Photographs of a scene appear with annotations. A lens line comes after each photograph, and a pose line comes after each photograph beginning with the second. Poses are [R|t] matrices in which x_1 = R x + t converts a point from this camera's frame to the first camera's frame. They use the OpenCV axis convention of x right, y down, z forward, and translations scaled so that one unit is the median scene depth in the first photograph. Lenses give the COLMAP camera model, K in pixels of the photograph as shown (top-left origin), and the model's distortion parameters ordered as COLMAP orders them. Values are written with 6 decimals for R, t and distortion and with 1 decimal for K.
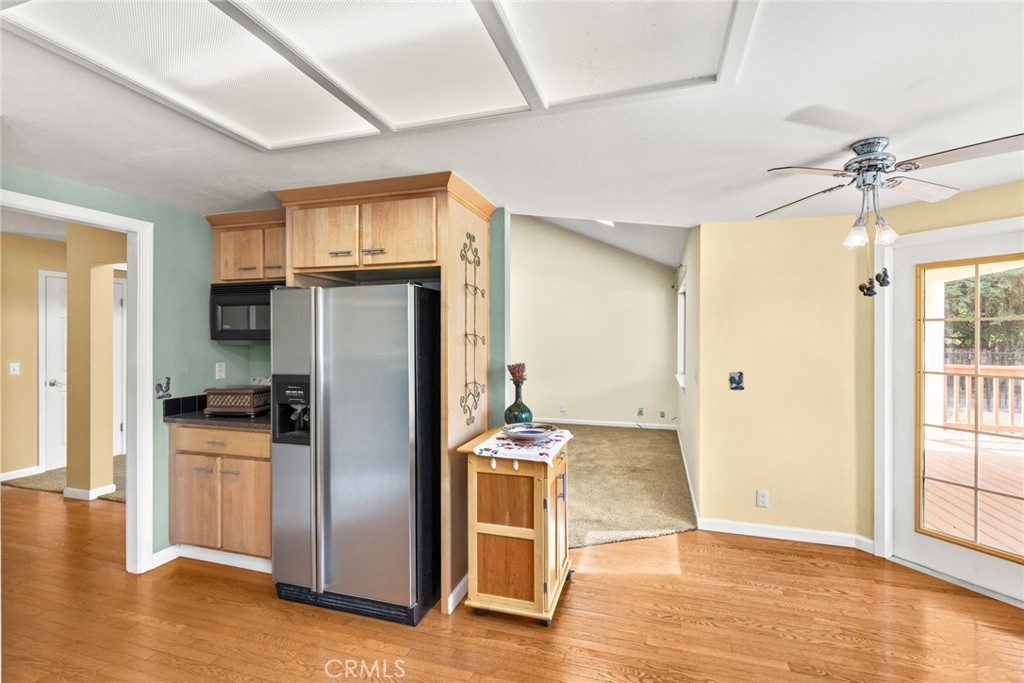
lens RADIAL K [[457.3, 0, 513.6], [0, 457.3, 337.7], [0, 0, 1]] dist [0.002868, 0.000045]
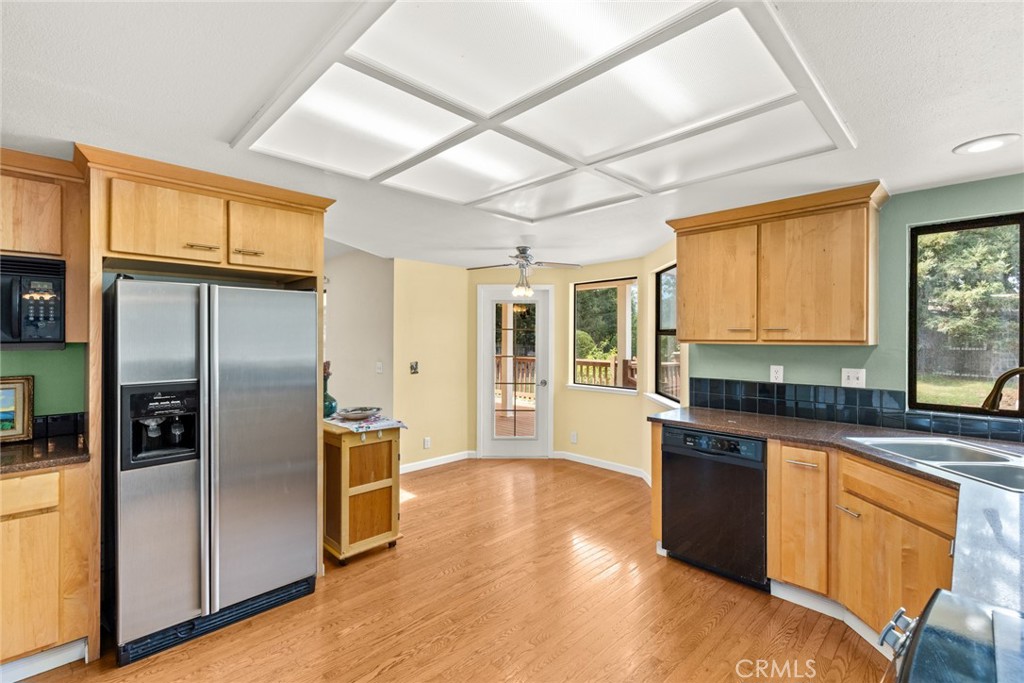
lens RADIAL K [[457.3, 0, 517.5], [0, 457.3, 339.4], [0, 0, 1]] dist [0.002868, 0.000045]
pose [[0.467185, -0.002484, 0.884156, -0.929446], [0.000264, 0.999996, 0.002669, -0.002398], [-0.884160, -0.001014, 0.467184, 0.017955]]
